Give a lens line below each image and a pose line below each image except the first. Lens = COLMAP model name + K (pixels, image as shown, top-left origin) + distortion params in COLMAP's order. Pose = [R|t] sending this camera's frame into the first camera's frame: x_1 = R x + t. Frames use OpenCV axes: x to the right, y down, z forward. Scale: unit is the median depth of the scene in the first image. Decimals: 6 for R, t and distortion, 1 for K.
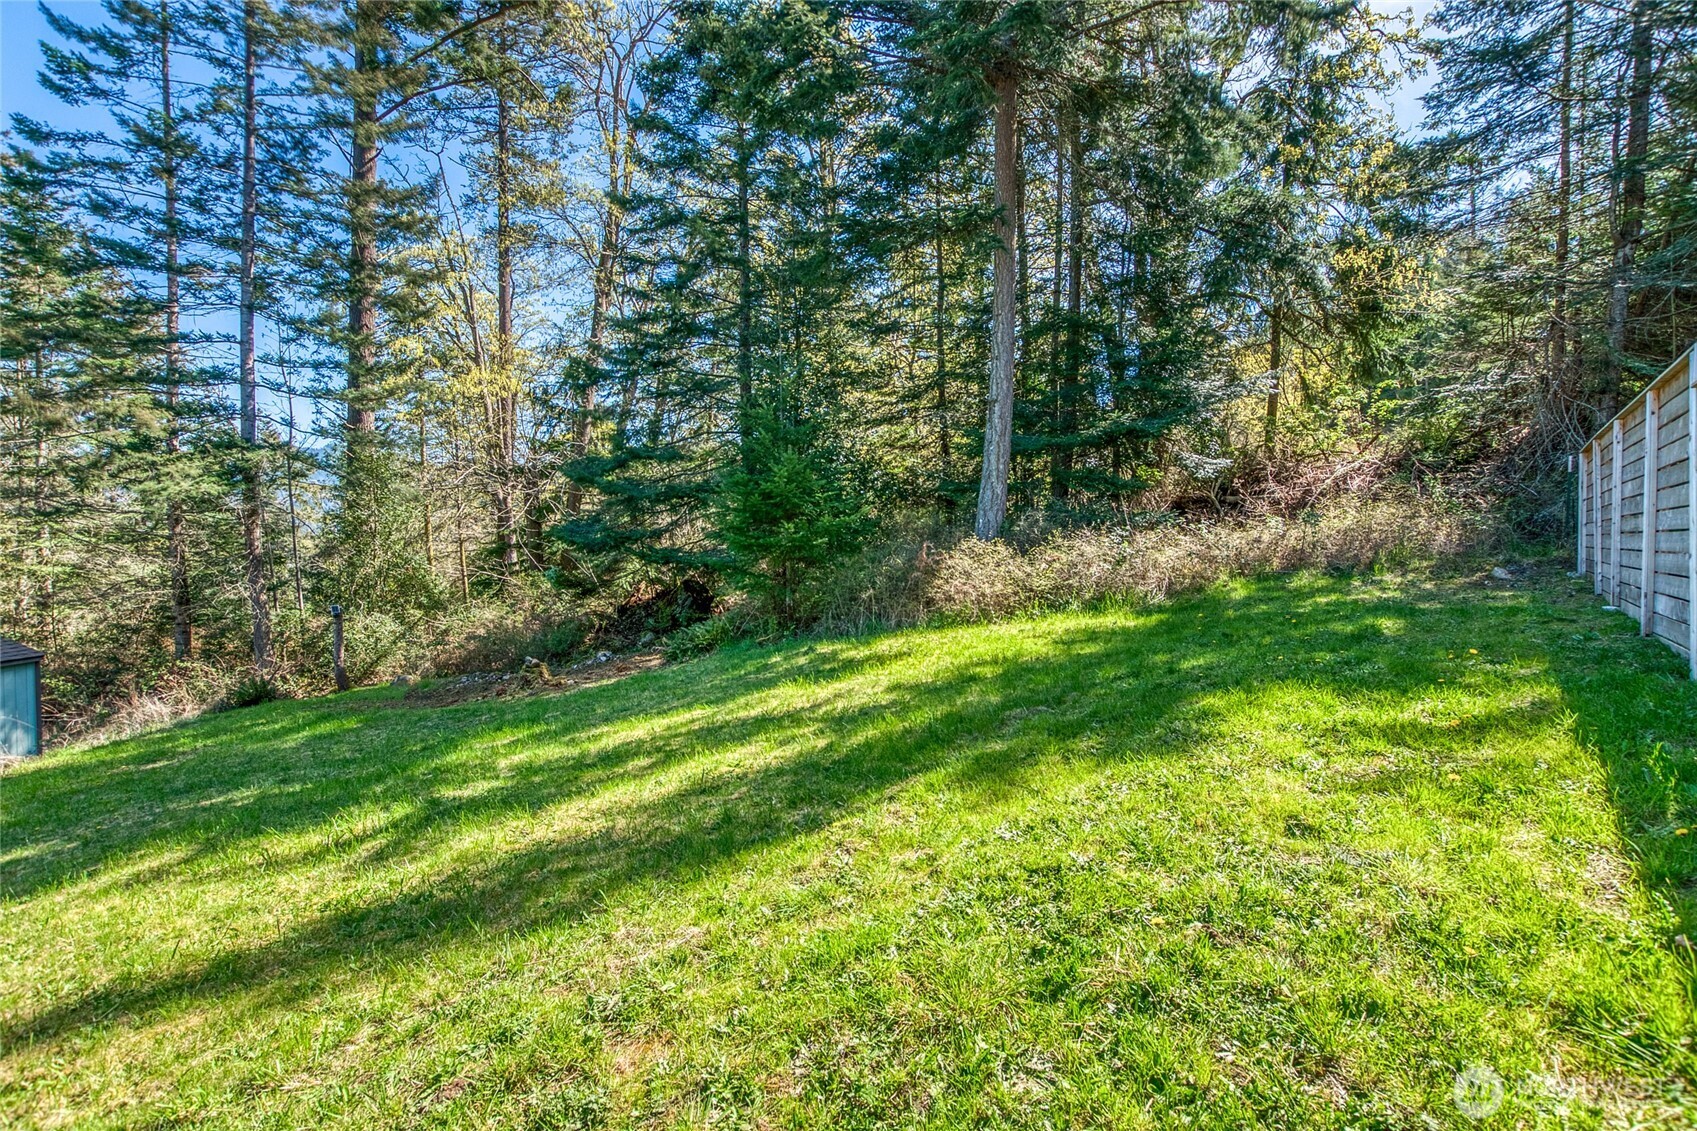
lens RADIAL K [[801.5, 0, 848.5], [0, 801.5, 565.5], [0, 0, 1]] dist [-0.018311, 0.000247]
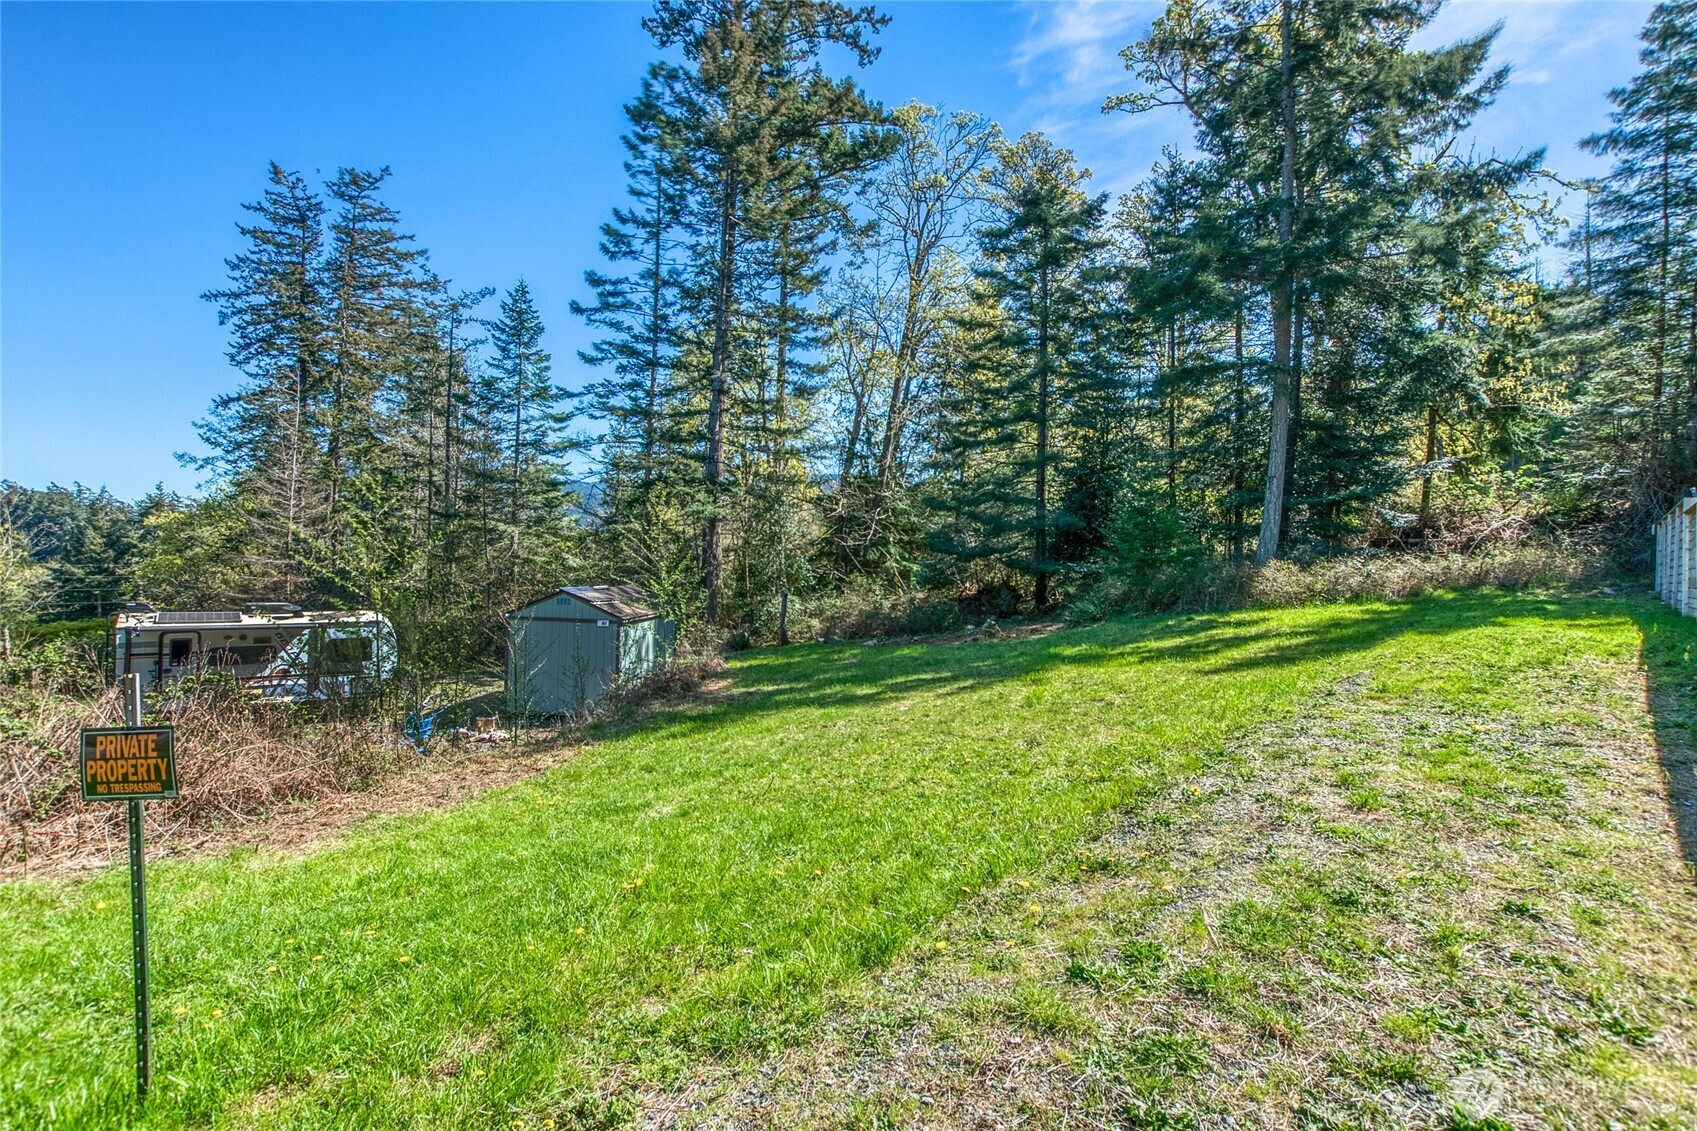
lens RADIAL K [[738.9, 0, 848.5], [0, 738.9, 565.5], [0, 0, 1]] dist [-0.037094, 0.007340]
pose [[0.991288, 0.039390, -0.125686, -0.453479], [-0.041802, 0.998988, -0.016605, 0.034959], [0.124905, 0.021714, 0.991931, -0.547224]]
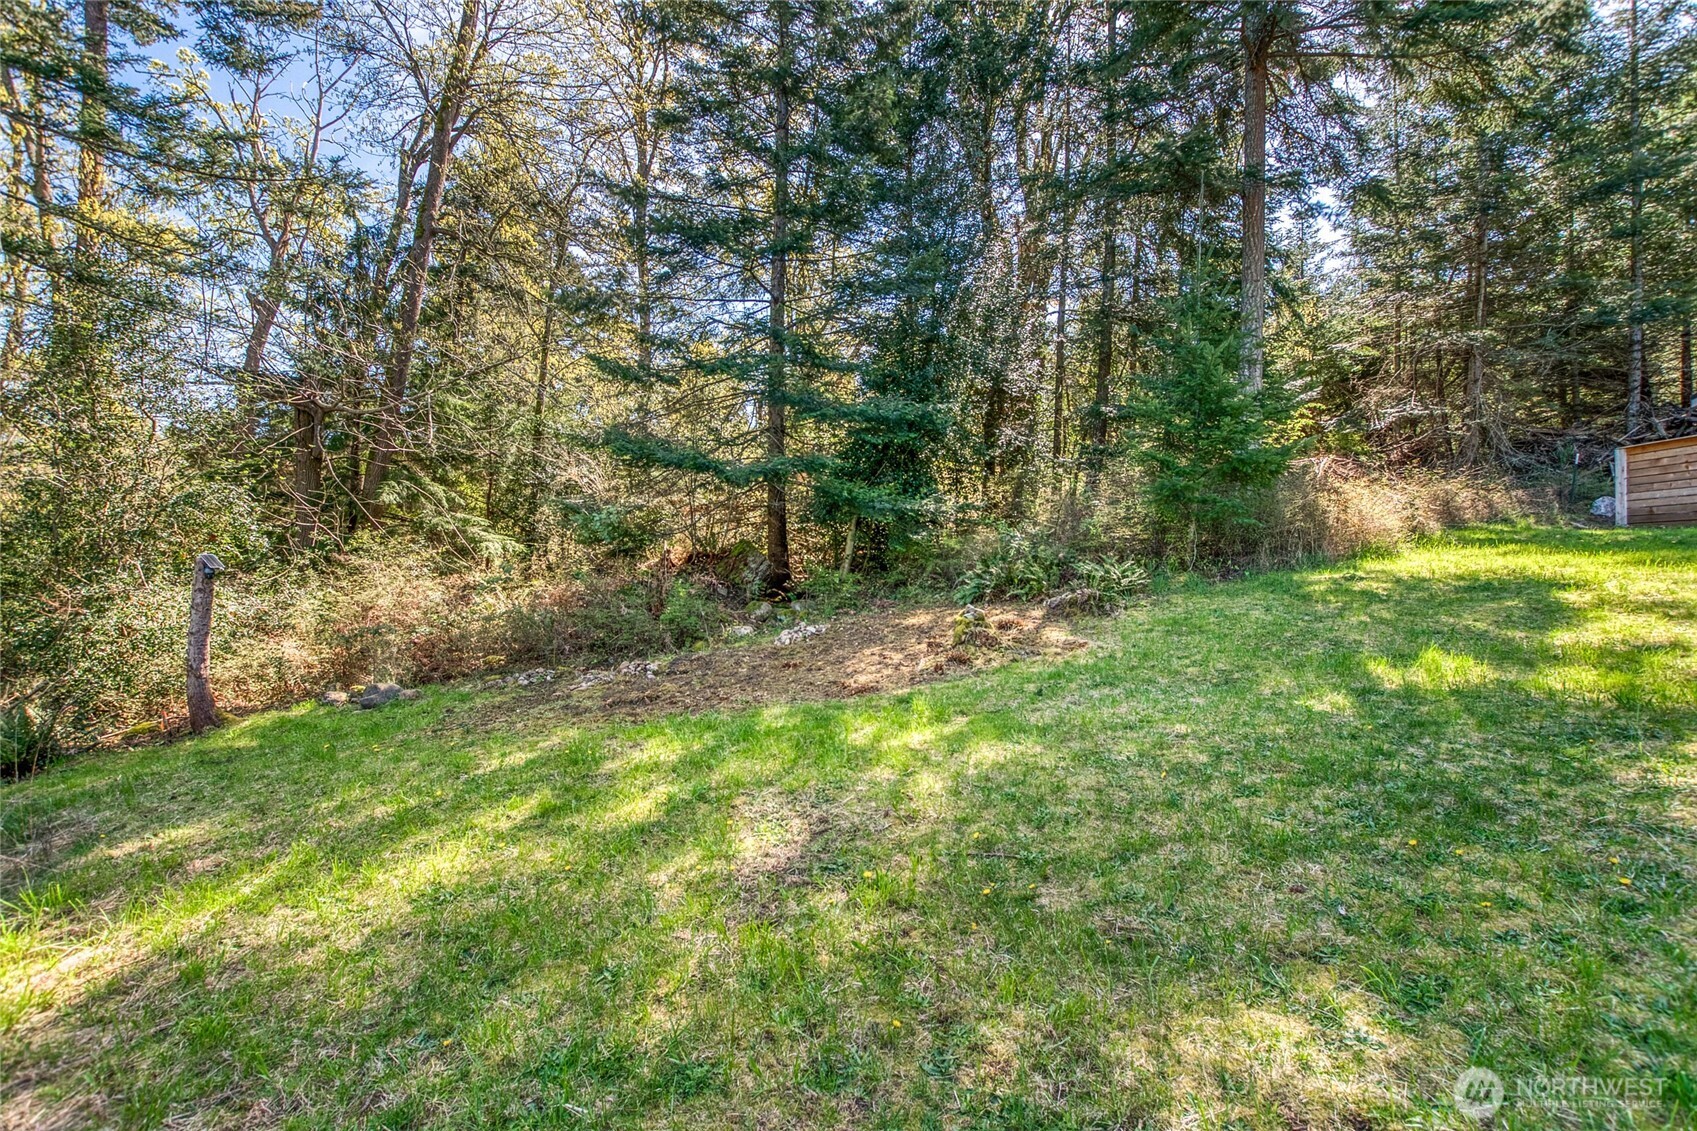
lens RADIAL K [[738.9, 0, 848.5], [0, 738.9, 565.5], [0, 0, 1]] dist [-0.037094, 0.007340]
pose [[0.813820, 0.020109, 0.580769, -0.749872], [-0.007277, 0.999675, -0.024416, 0.088043], [-0.581072, 0.015644, 0.813702, 0.496117]]
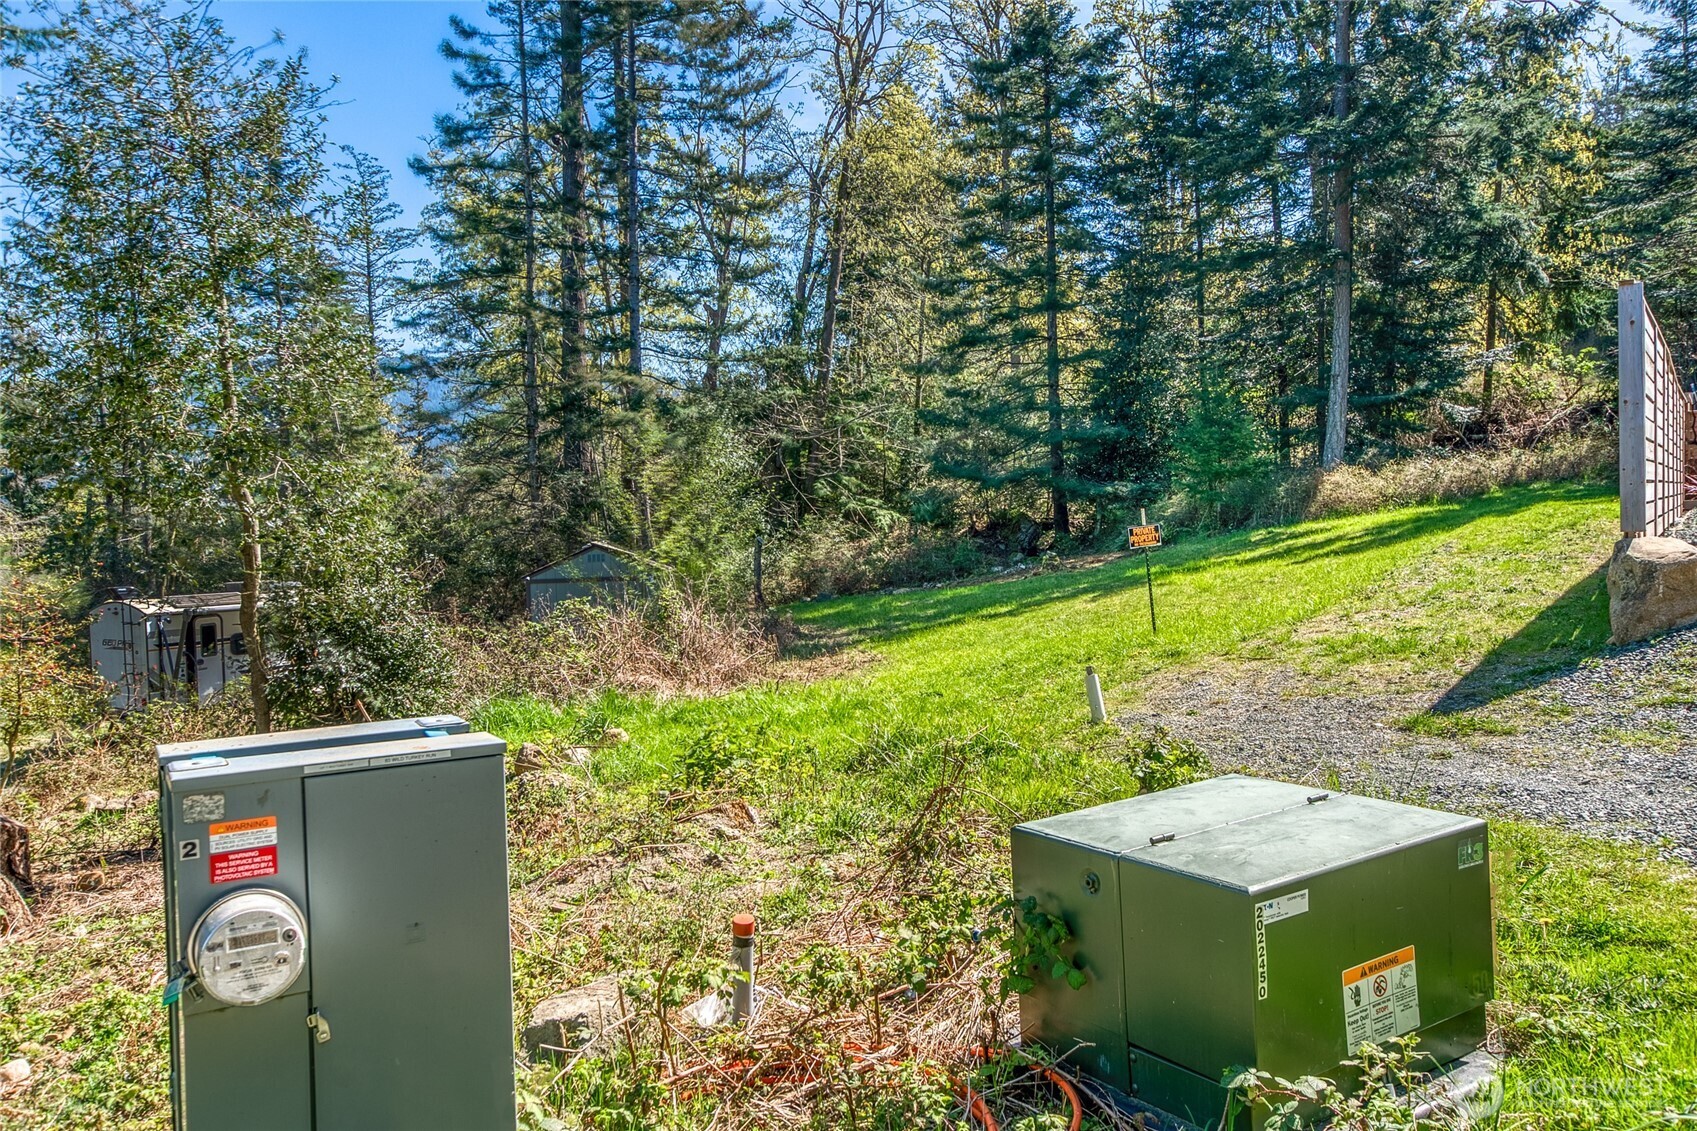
lens RADIAL K [[1285.0, 0, 848.5], [0, 1285.0, 565.5], [0, 0, 1]] dist [0.008875, 0.006220]
pose [[0.996127, -0.023485, 0.084730, -0.871959], [0.021793, 0.999545, 0.020834, 0.075364], [-0.085181, -0.018907, 0.996186, -1.230557]]
